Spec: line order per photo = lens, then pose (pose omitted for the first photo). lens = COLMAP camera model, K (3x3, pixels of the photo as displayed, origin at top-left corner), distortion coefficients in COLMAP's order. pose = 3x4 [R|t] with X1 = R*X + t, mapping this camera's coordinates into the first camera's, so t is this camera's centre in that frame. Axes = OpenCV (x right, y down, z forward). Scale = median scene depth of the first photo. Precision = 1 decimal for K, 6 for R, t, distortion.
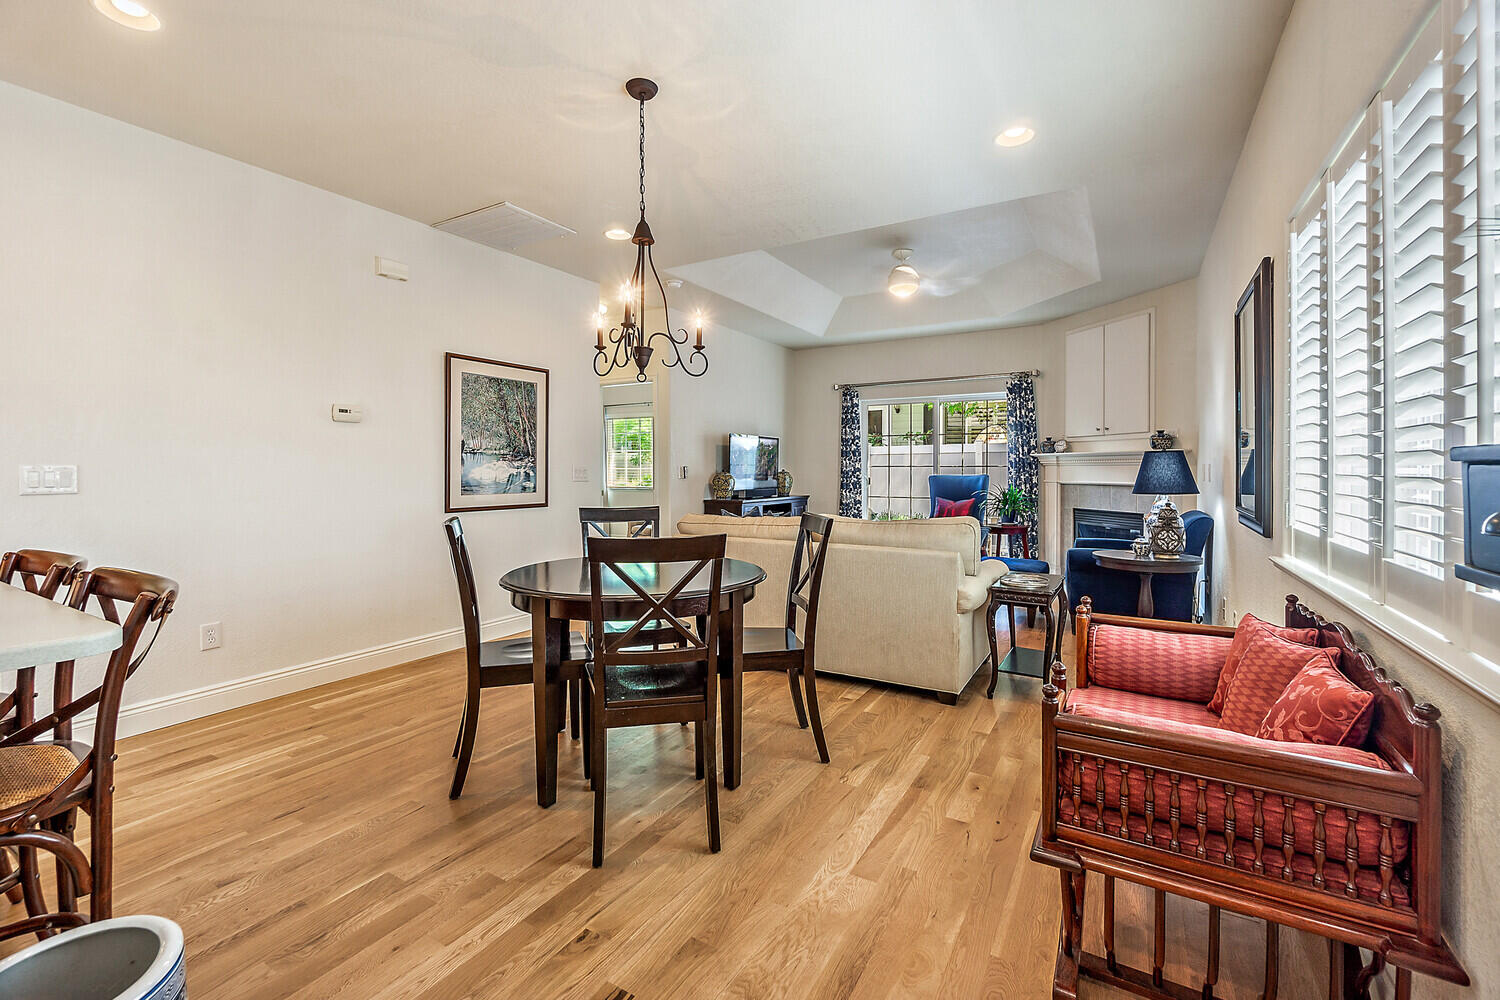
lens RADIAL K [[654.0, 0, 735.0], [0, 654.0, 469.0], [0, 0, 1]] dist [-0.008897, 0.003326]
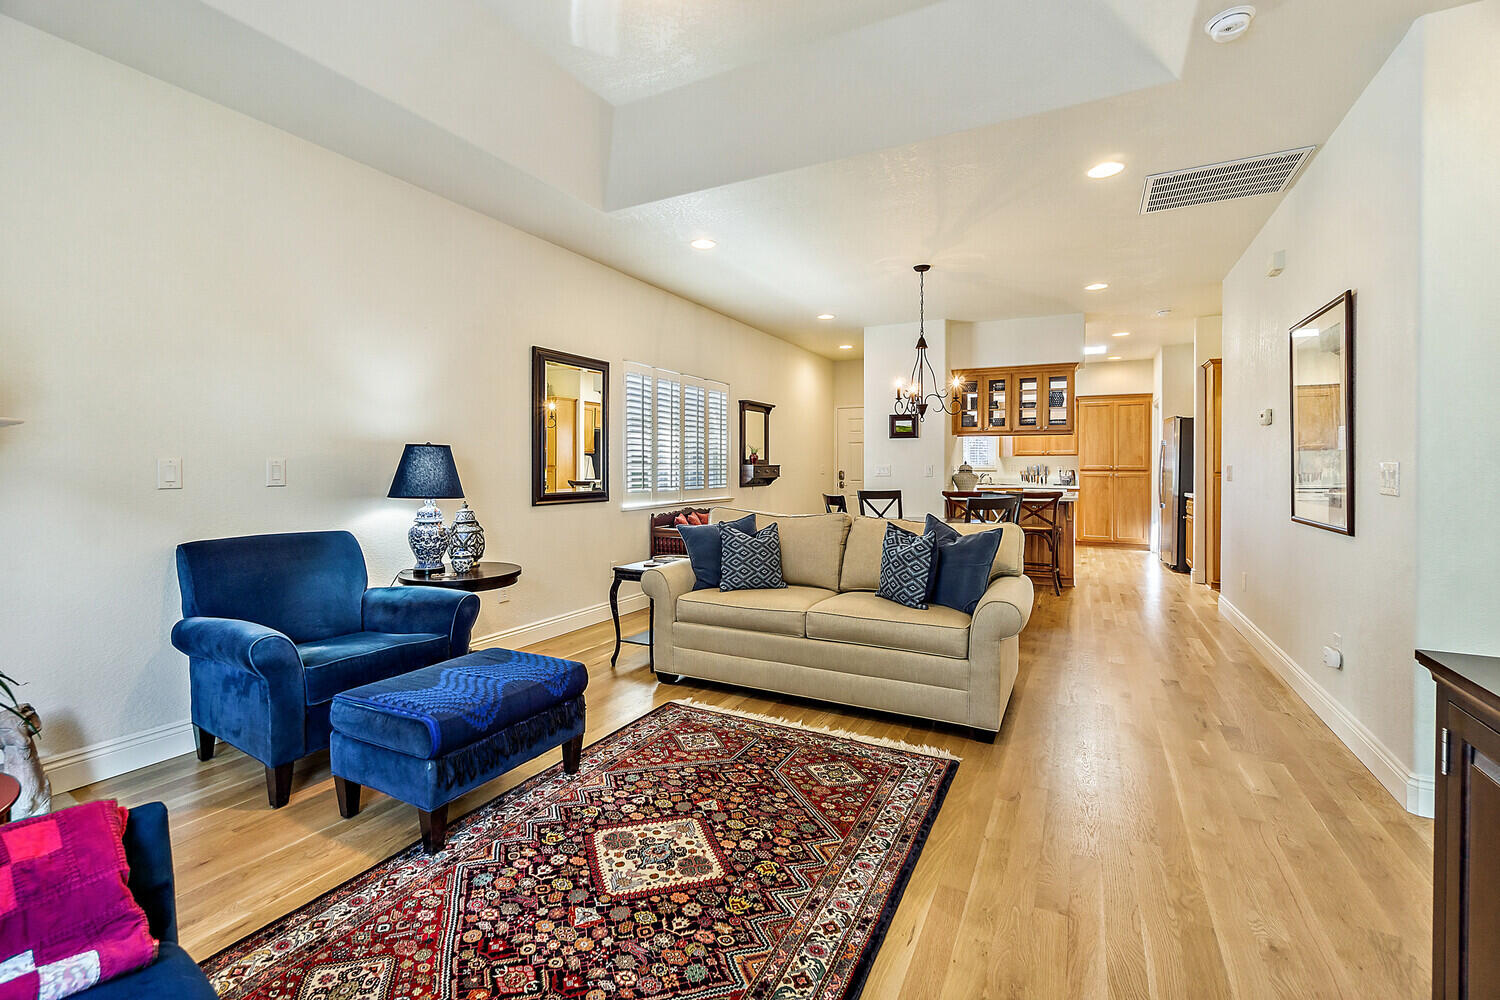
lens RADIAL K [[654.0, 0, 736.6], [0, 654.0, 469.7], [0, 0, 1]] dist [-0.008897, 0.003326]
pose [[-0.998006, 0.000708, -0.063122, 0.279054], [0.000792, 0.999999, -0.001306, 0.001678], [0.063121, -0.001353, -0.998005, 1.561806]]
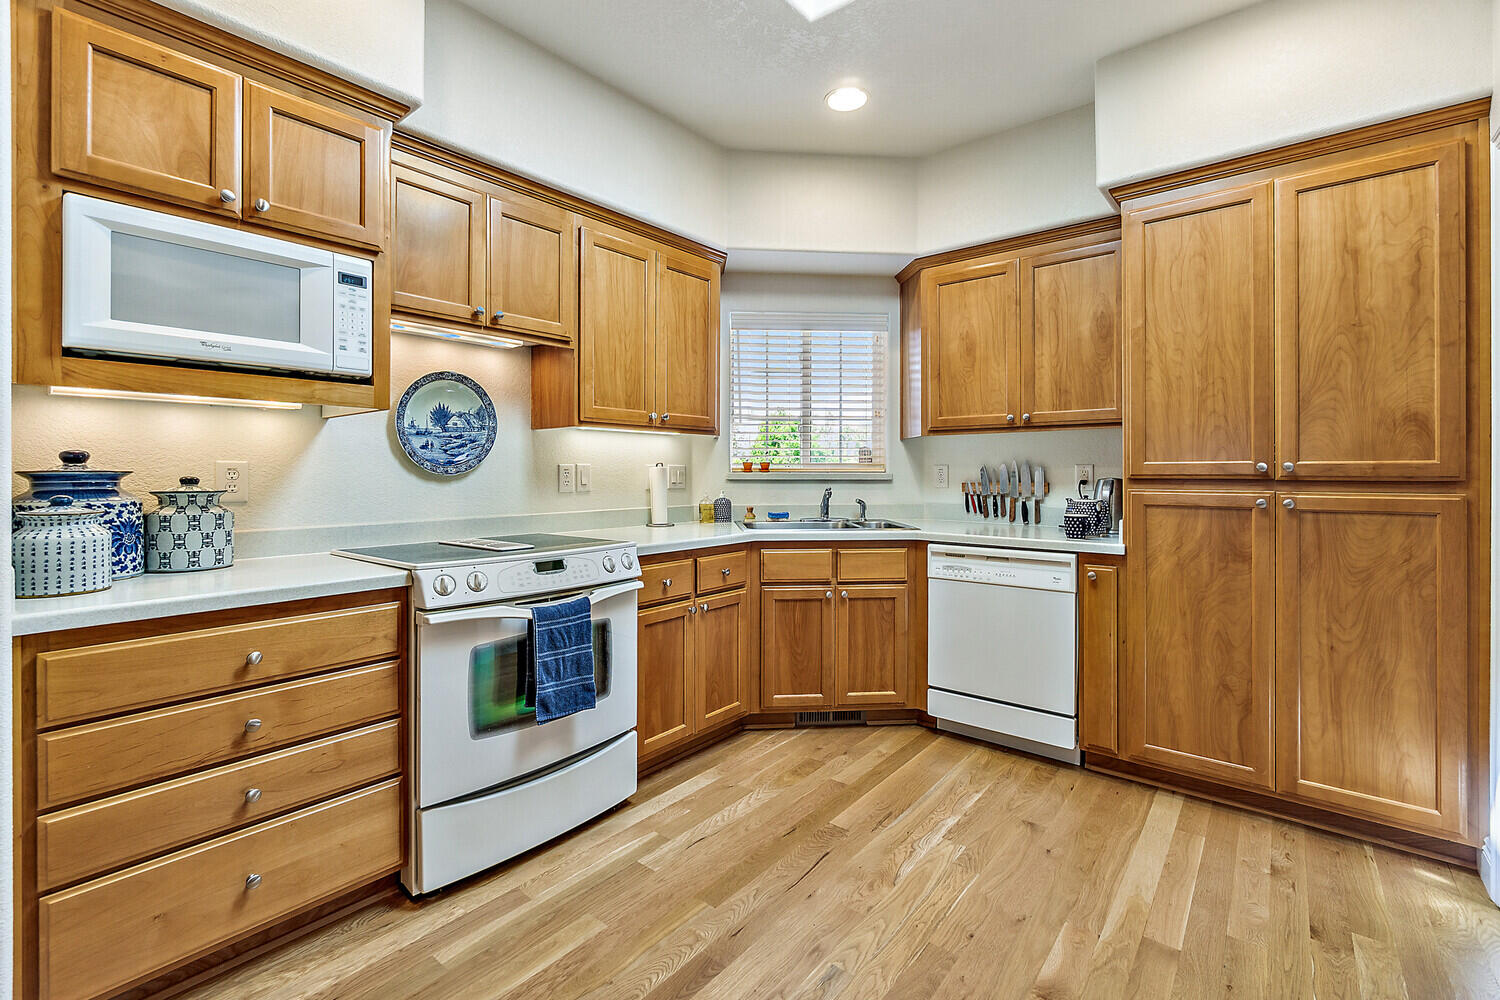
lens RADIAL K [[654.0, 0, 746.2], [0, 654.0, 471.6], [0, 0, 1]] dist [-0.008897, 0.003326]
pose [[-0.989417, 0.002986, 0.145071, -0.692200], [0.002335, 0.999986, -0.004652, -0.003929], [-0.145083, -0.004264, -0.989410, 0.154674]]
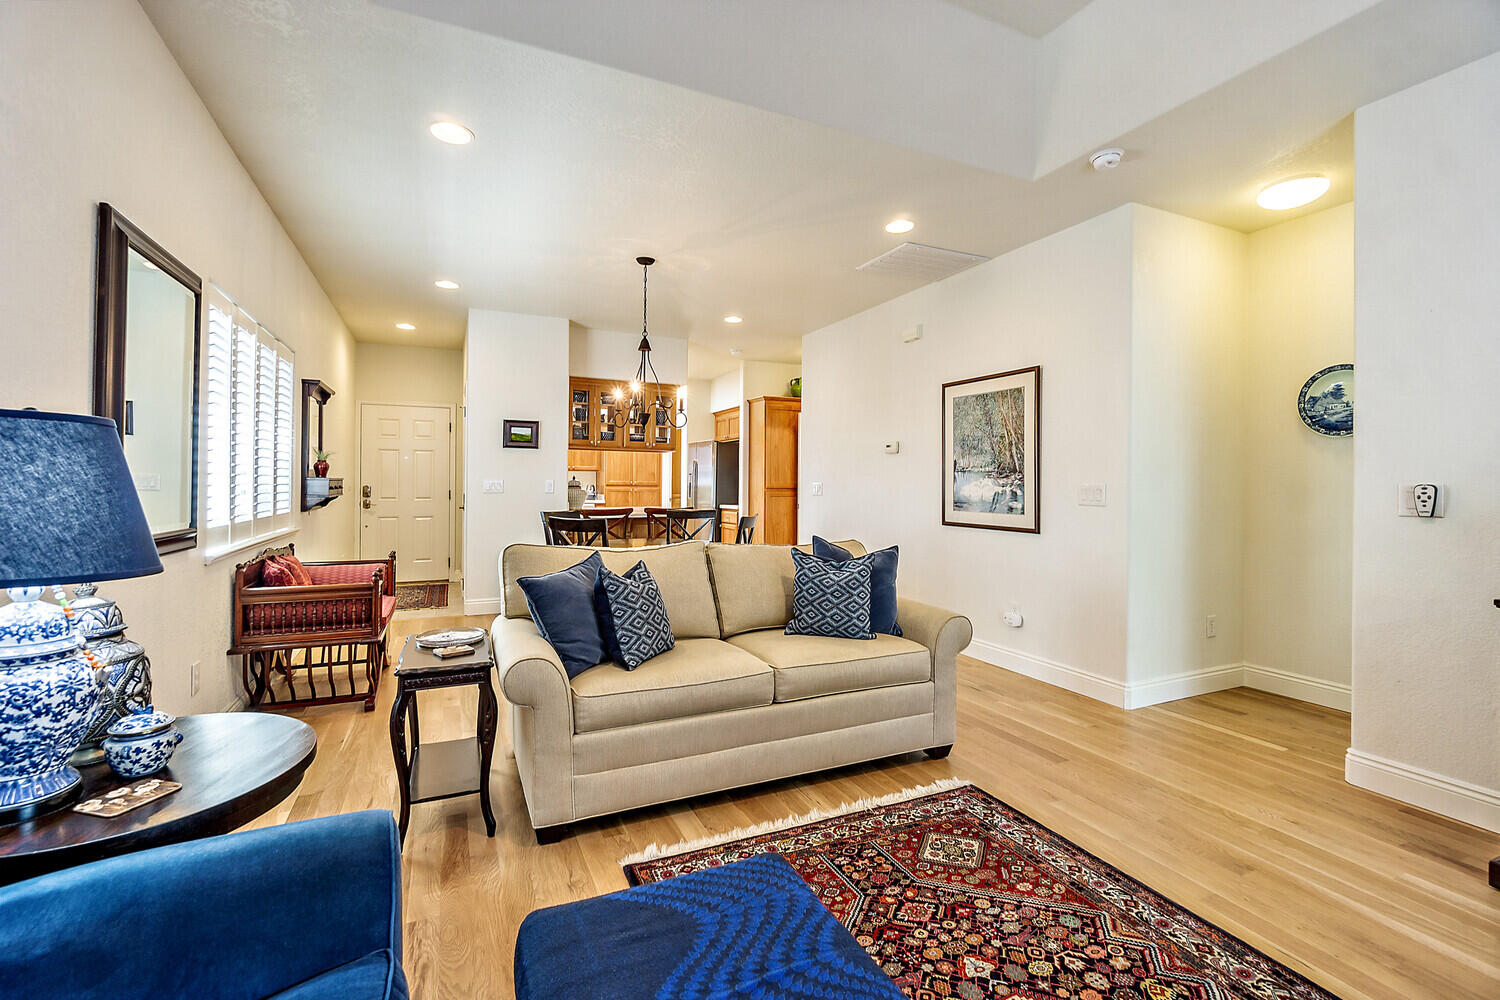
lens RADIAL K [[654.0, 0, 748.6], [0, 654.0, 480.0], [0, 0, 1]] dist [-0.008897, 0.003326]
pose [[-0.554014, -0.007541, -0.832473, 0.607849], [-0.002722, 0.999970, -0.007247, -0.002434], [0.832503, -0.001749, -0.554018, 1.181208]]
